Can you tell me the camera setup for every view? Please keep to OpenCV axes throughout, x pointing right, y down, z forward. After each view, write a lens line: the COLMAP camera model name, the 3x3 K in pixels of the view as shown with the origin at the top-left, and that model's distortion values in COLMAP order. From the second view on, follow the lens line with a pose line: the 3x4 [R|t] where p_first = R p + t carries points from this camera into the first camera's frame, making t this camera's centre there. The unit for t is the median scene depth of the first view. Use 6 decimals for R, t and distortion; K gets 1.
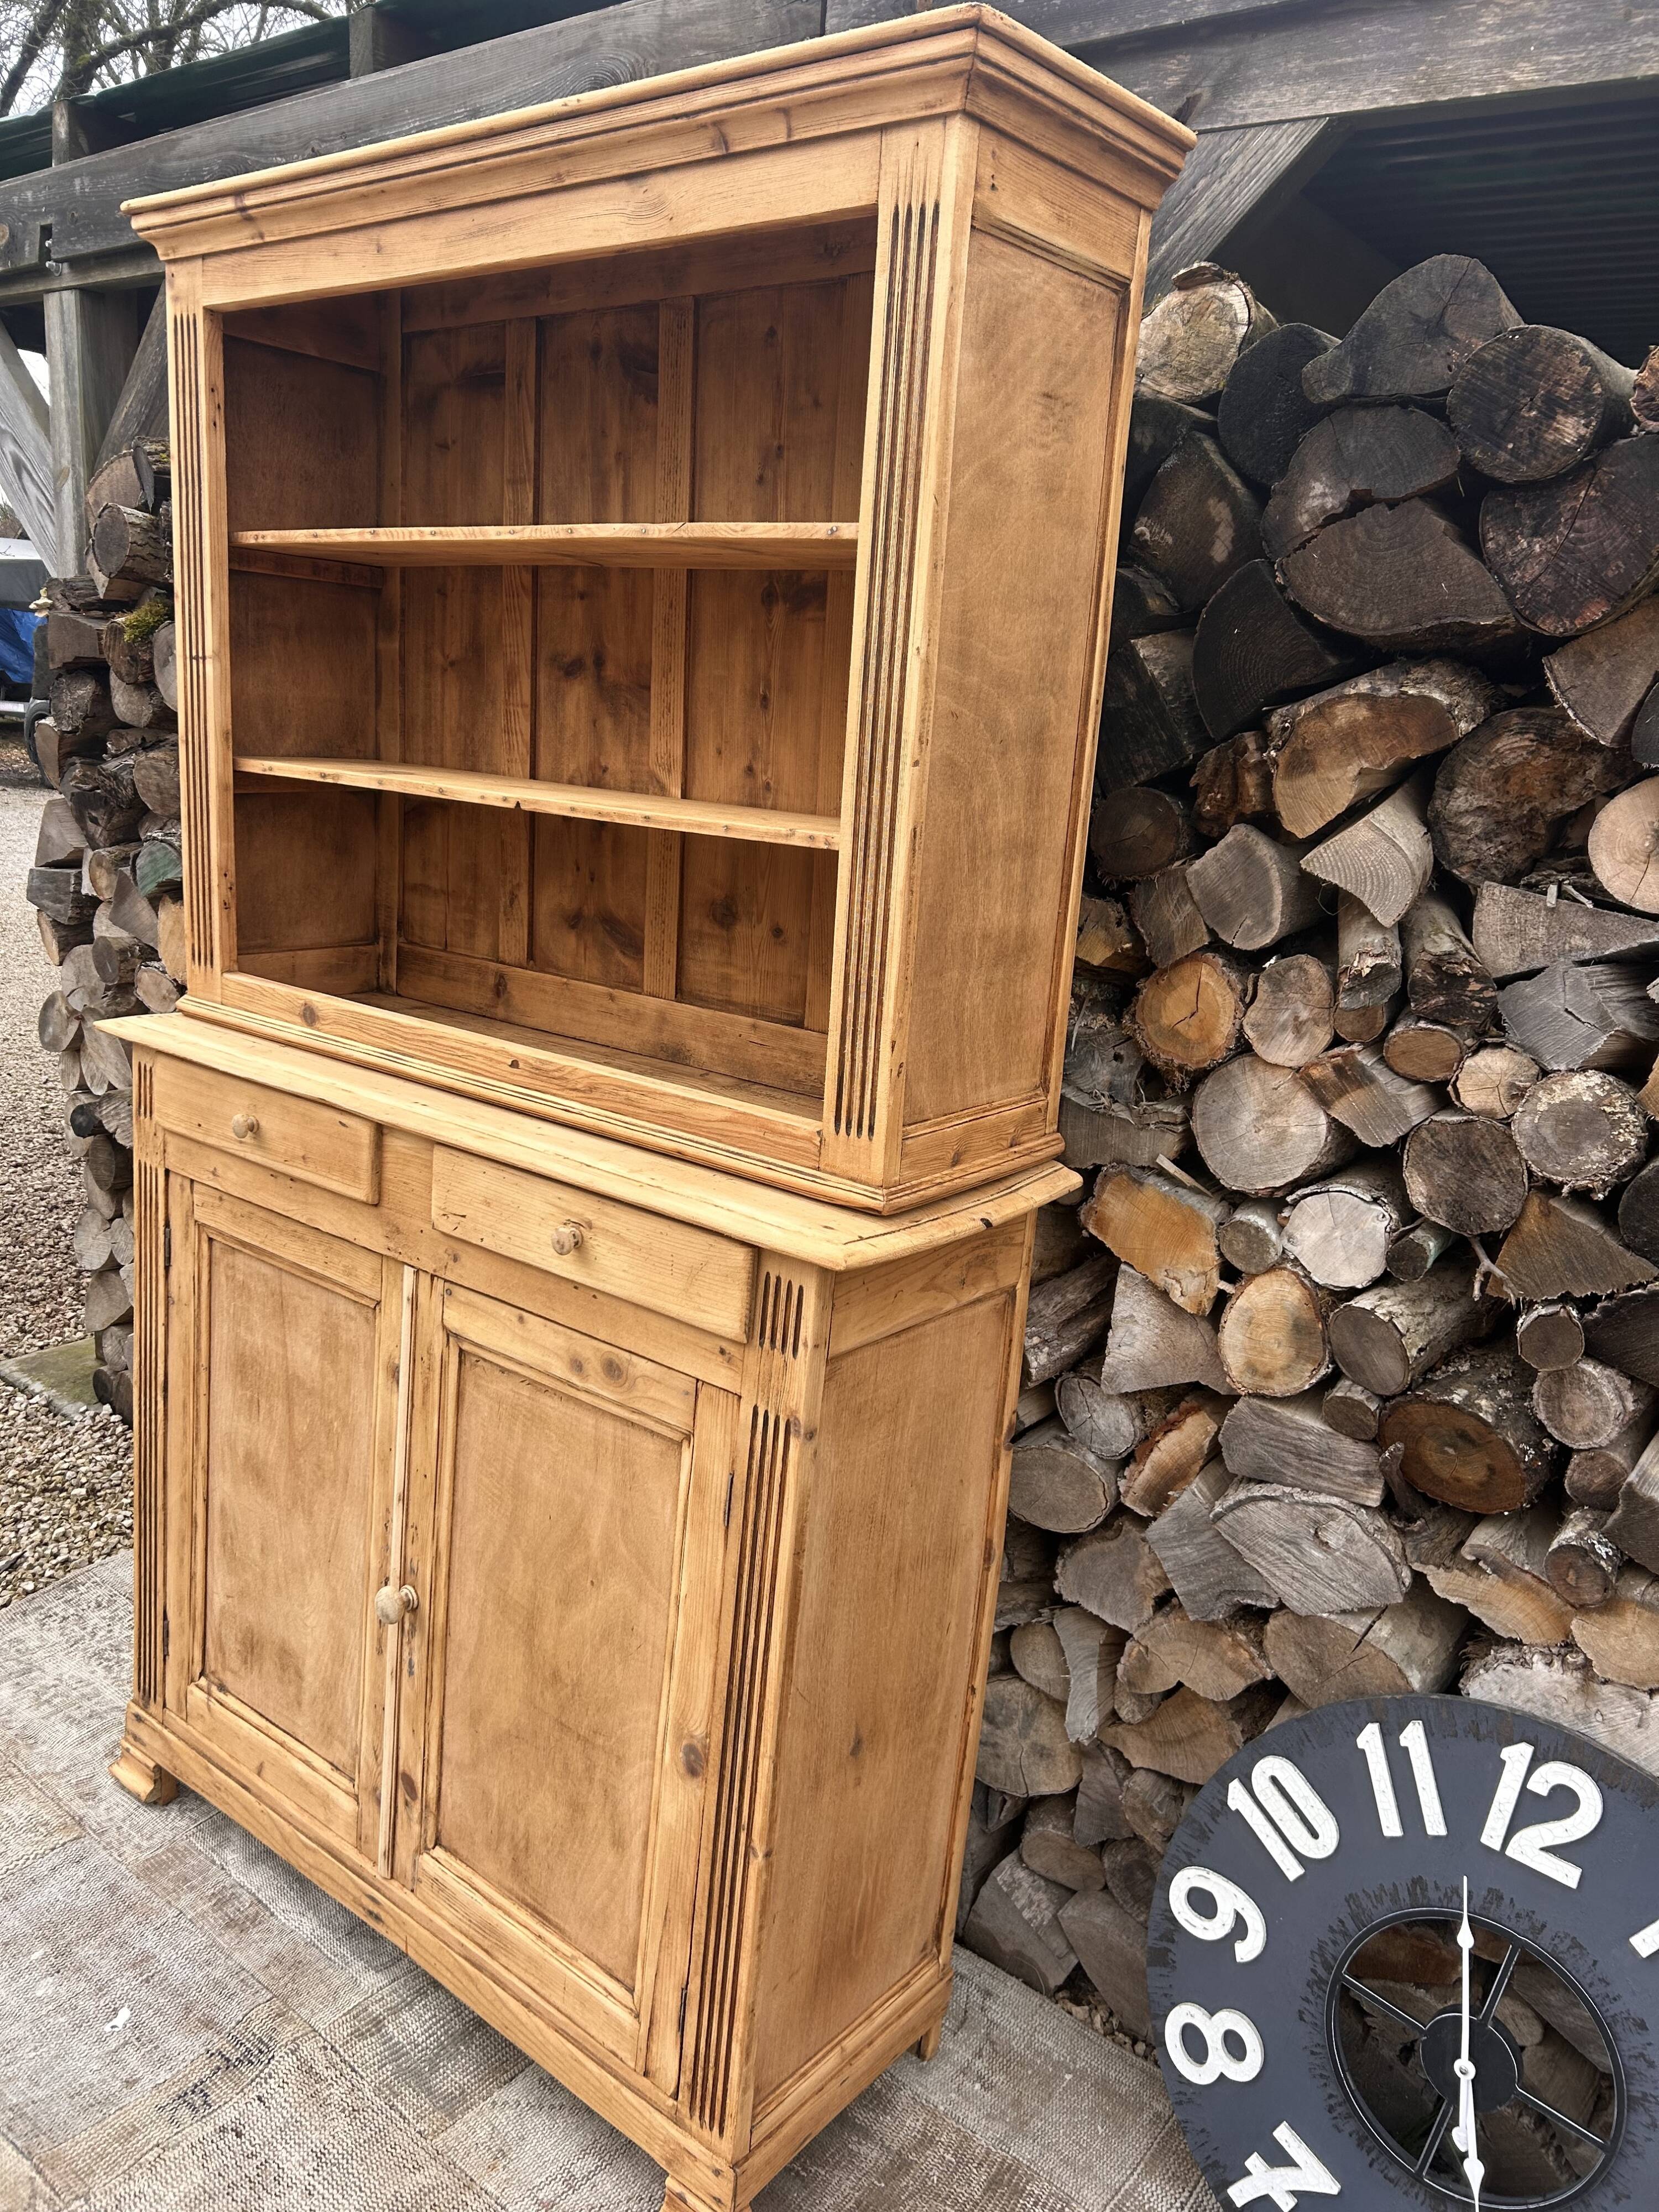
lens RADIAL K [[1660.8, 0, 806.7], [0, 1660.8, 1112.7], [0, 0, 1]] dist [0.053766, -0.058395]
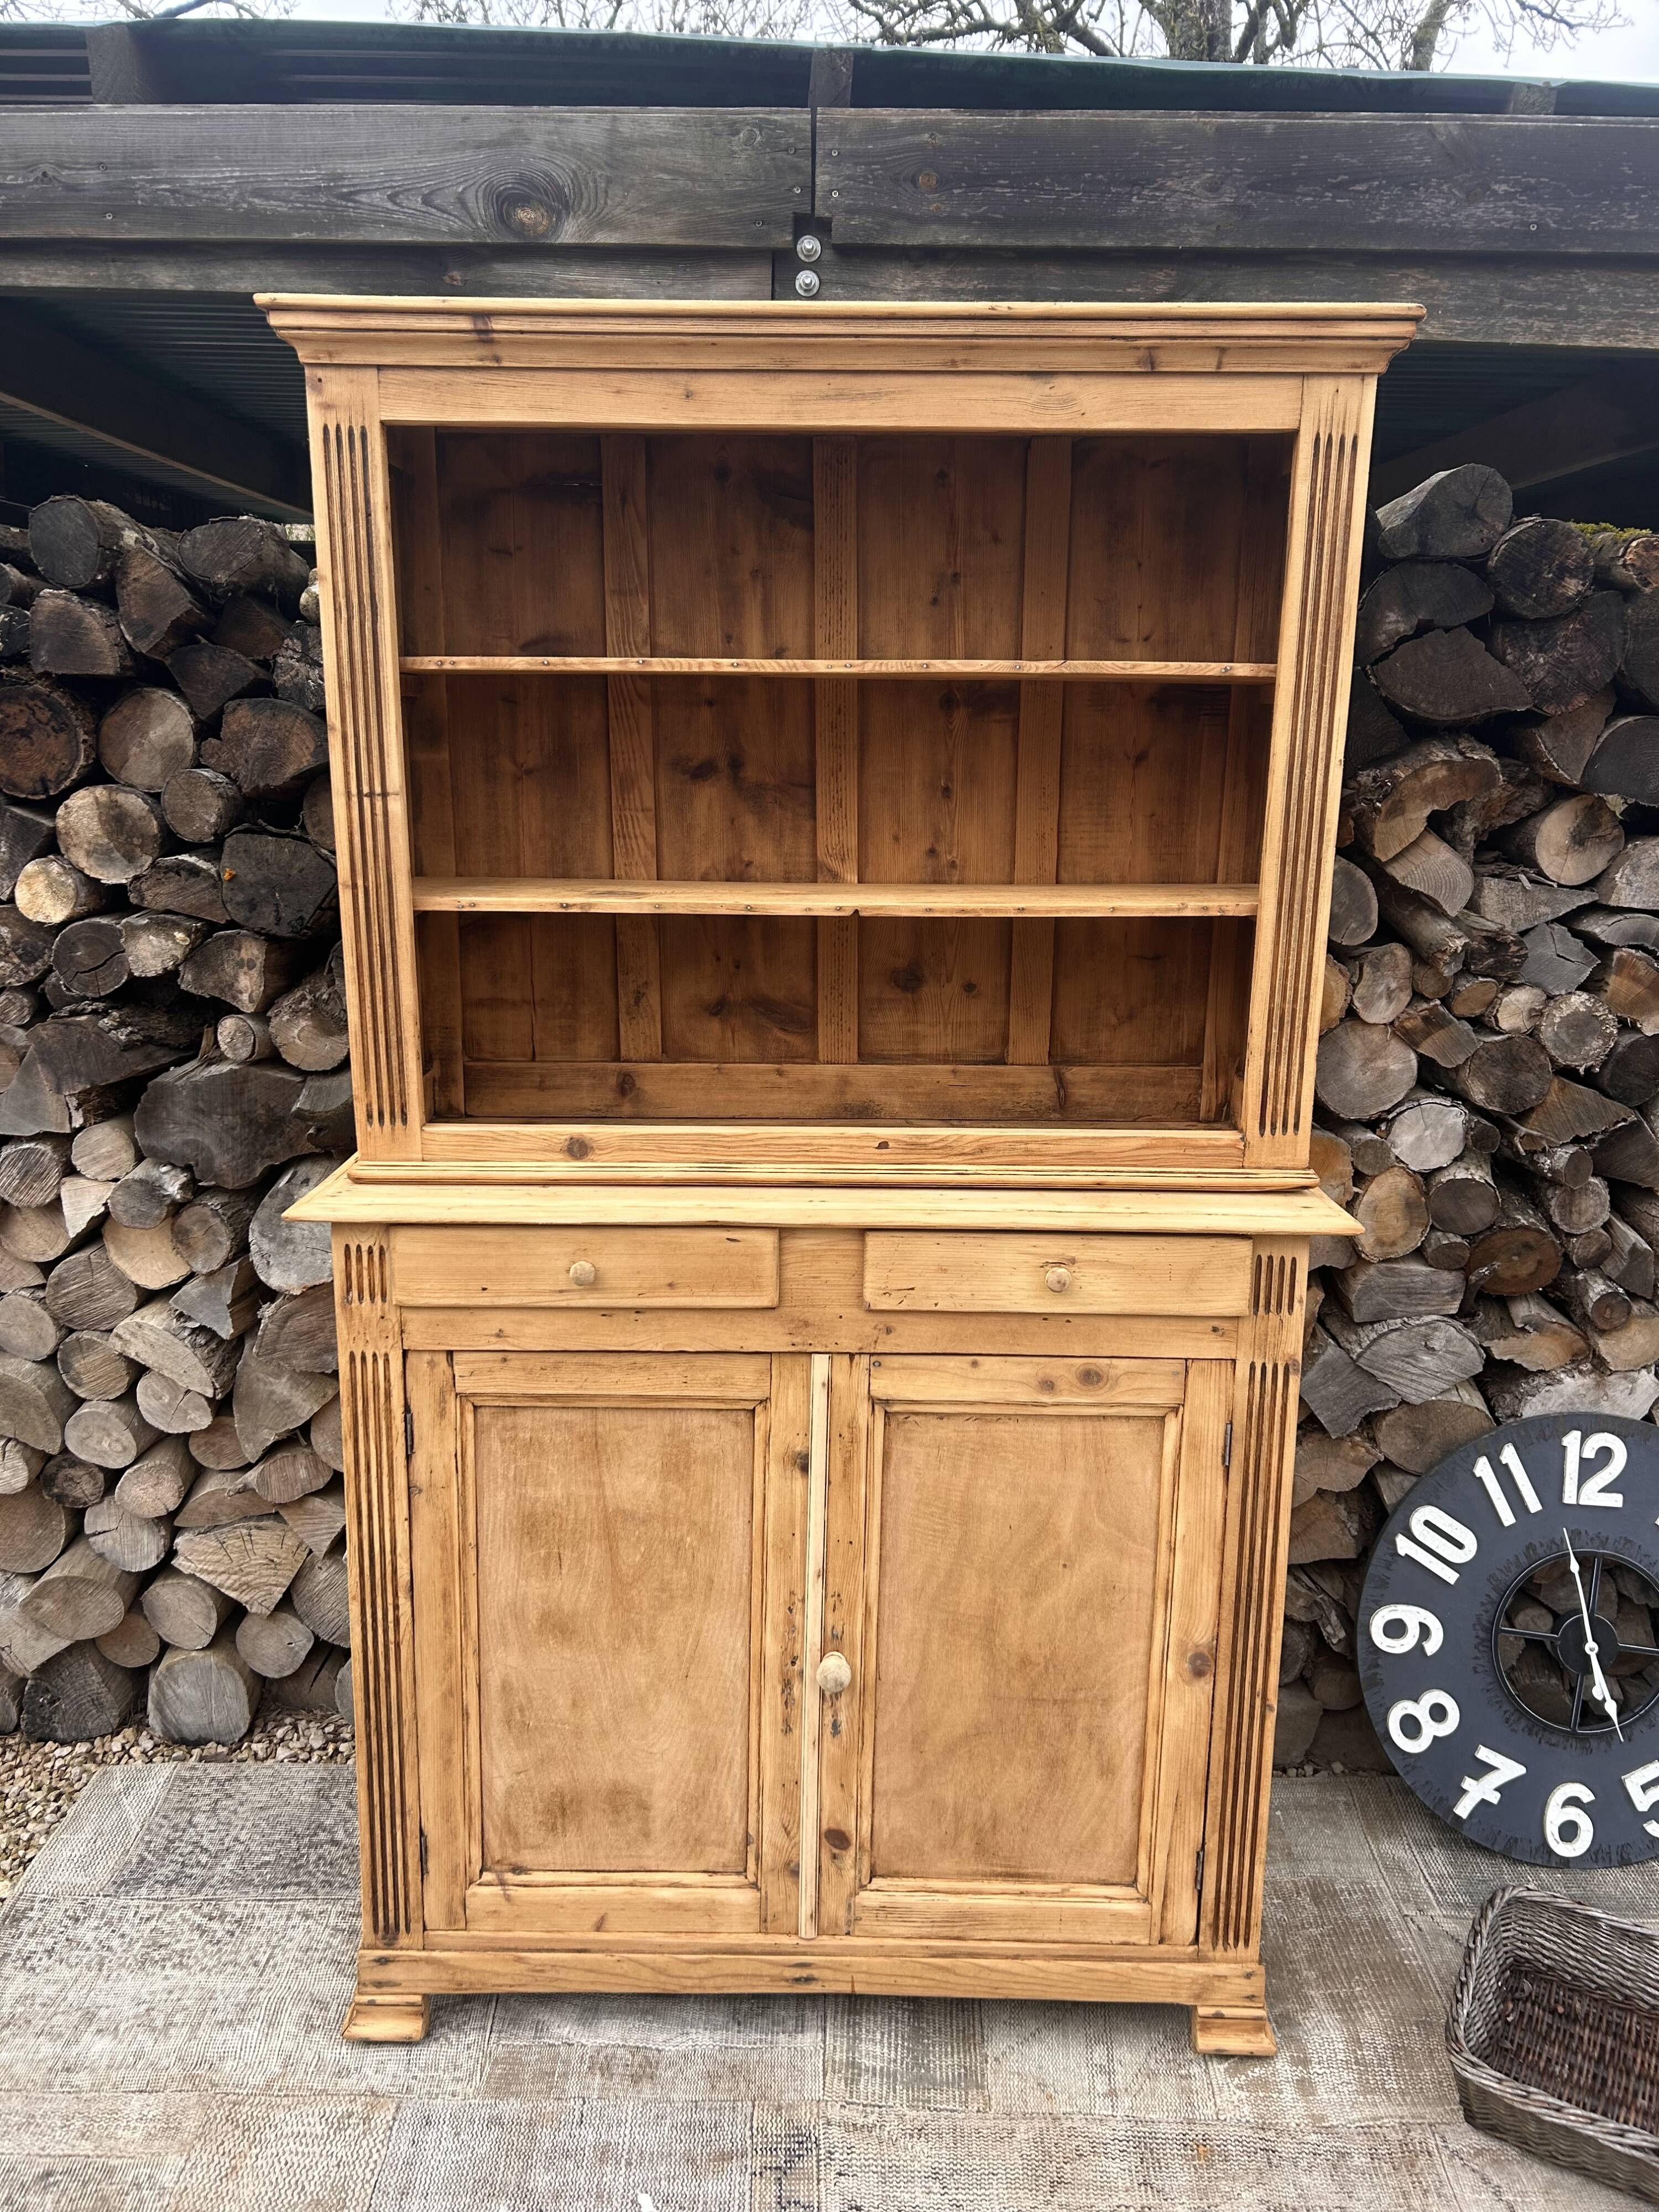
lens RADIAL K [[1660.8, 0, 837.5], [0, 1660.8, 1102.2], [0, 0, 1]] dist [0.053766, -0.058395]
pose [[0.780934, -0.201826, 0.591107, -0.878235], [0.189874, 0.978279, 0.083171, -0.160865], [-0.595054, 0.047285, 0.802293, 0.148944]]
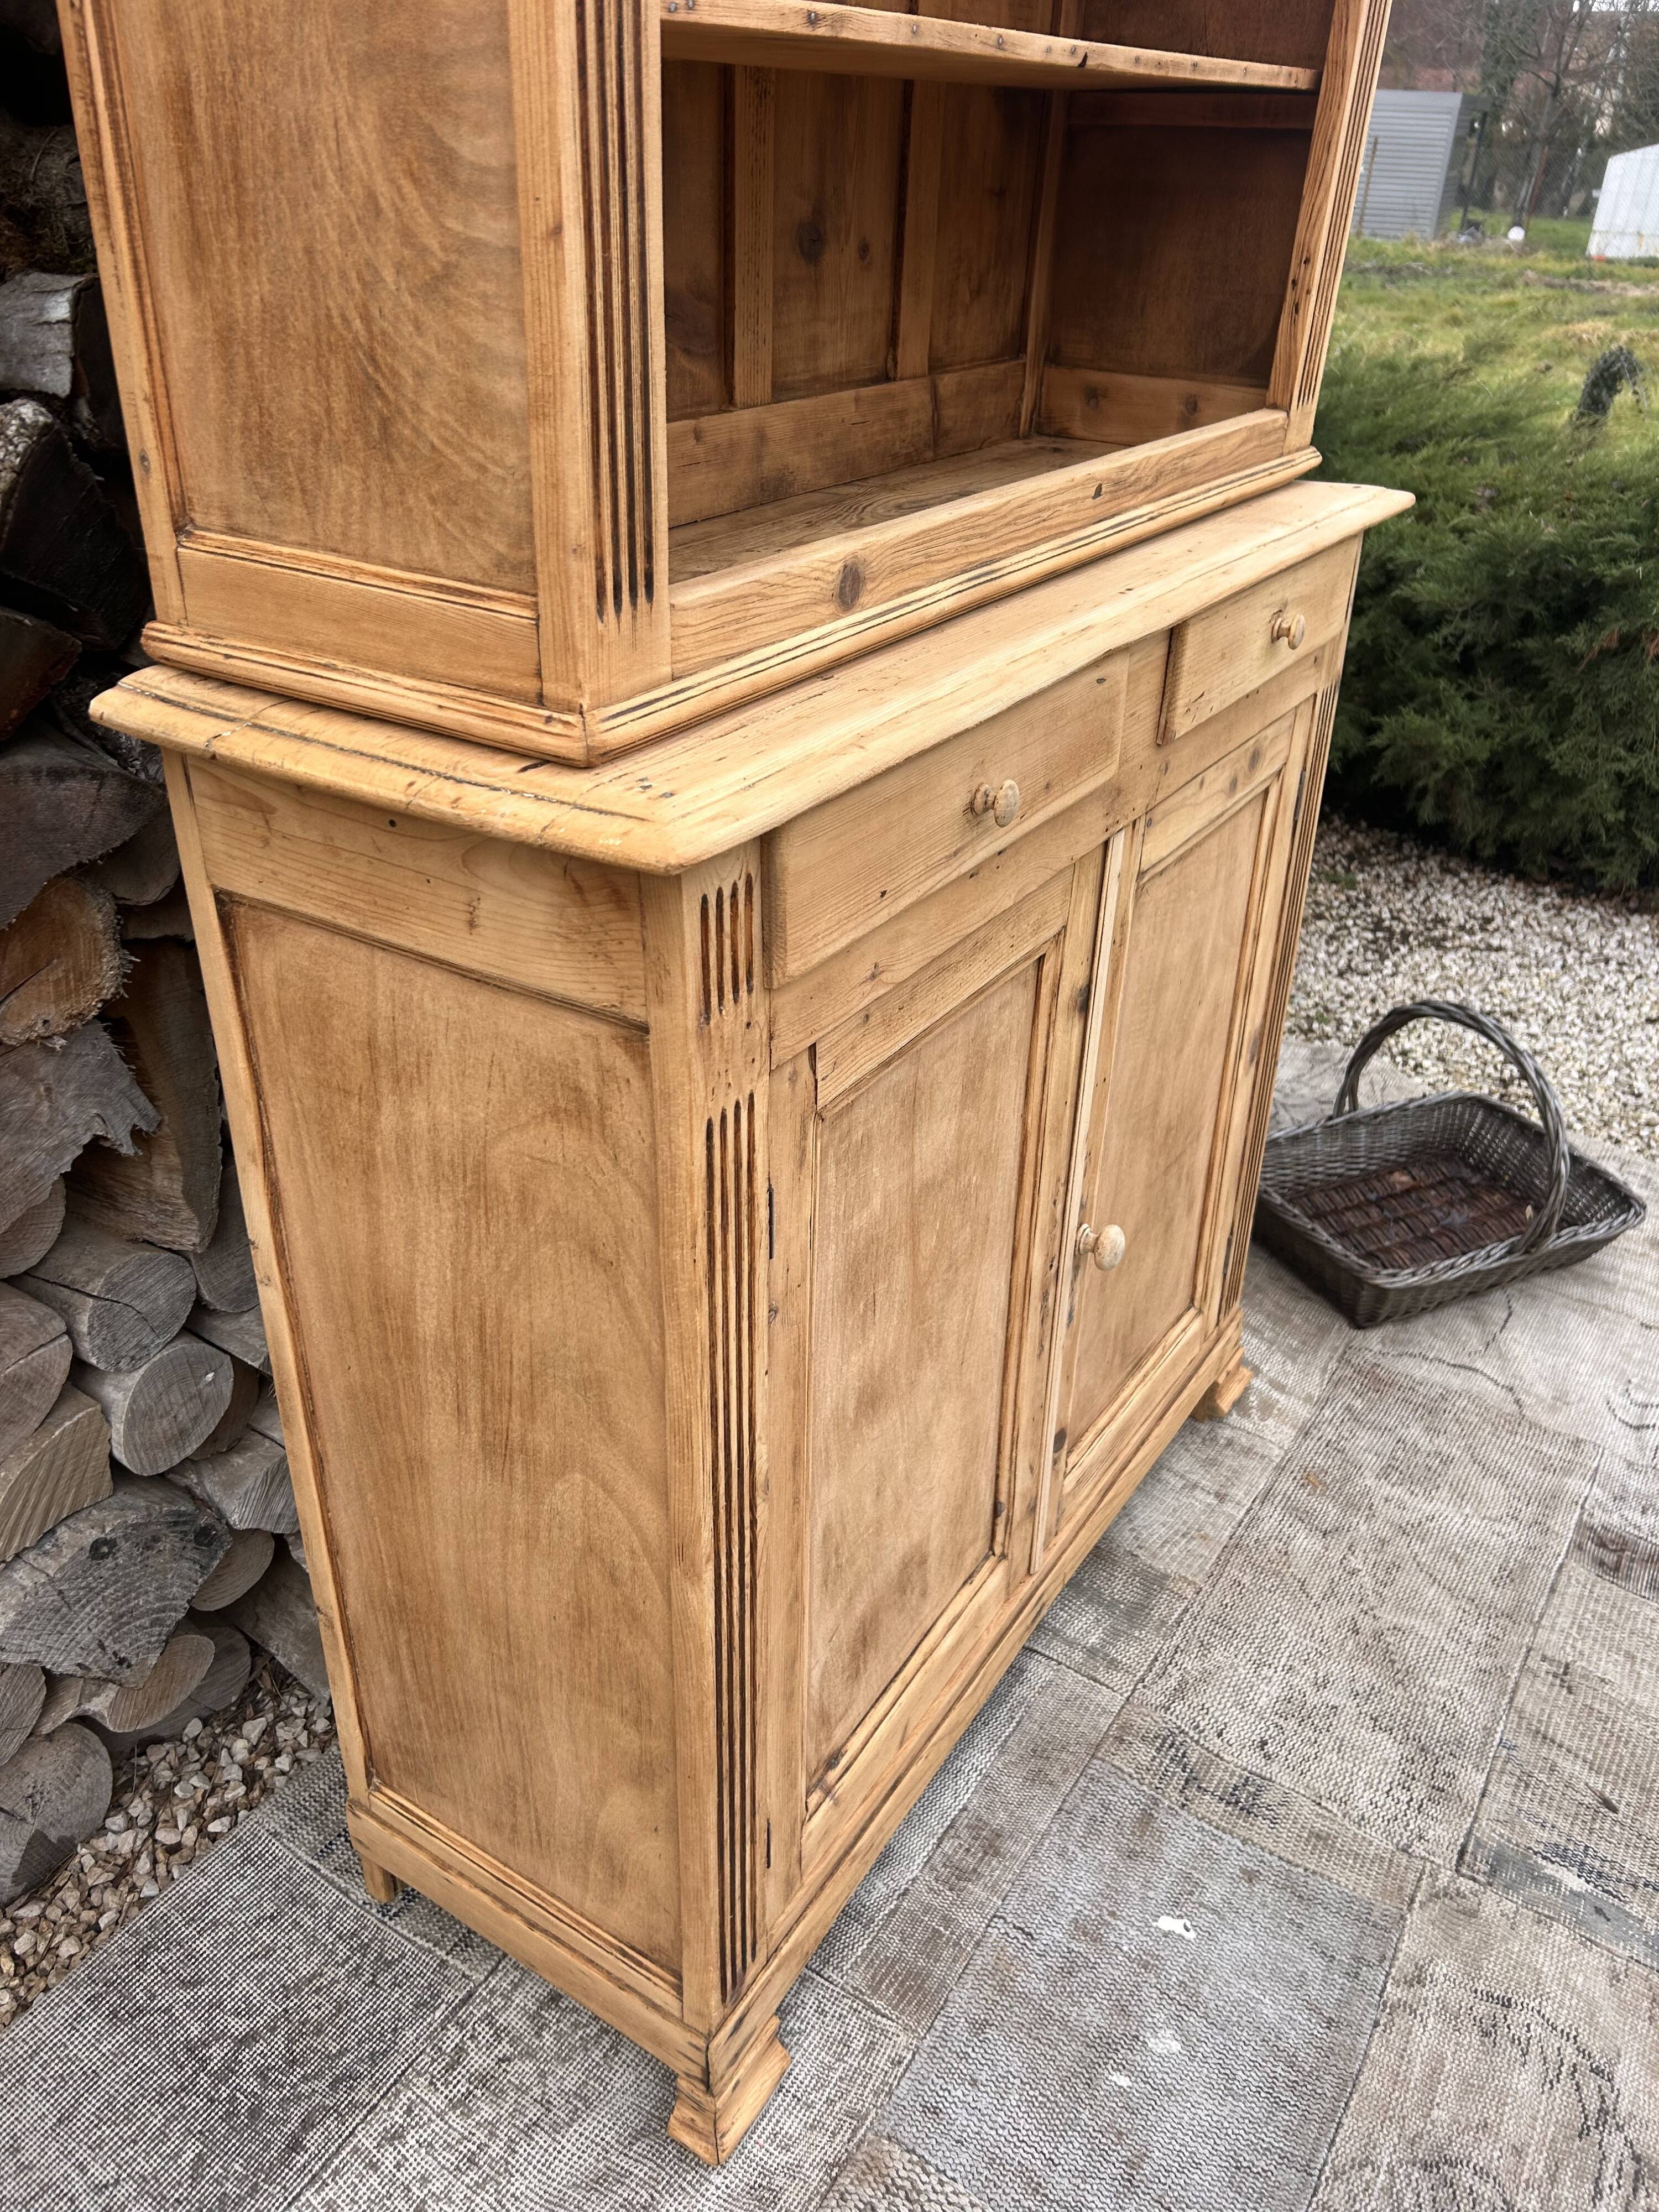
lens RADIAL K [[1660.8, 0, 813.9], [0, 1660.8, 1116.3], [0, 0, 1]] dist [0.053766, -0.058395]
pose [[-0.102413, -0.559484, 0.822489, -0.934429], [0.201650, 0.797993, 0.567930, -0.255663], [-0.974089, 0.224019, 0.031095, 1.208854]]
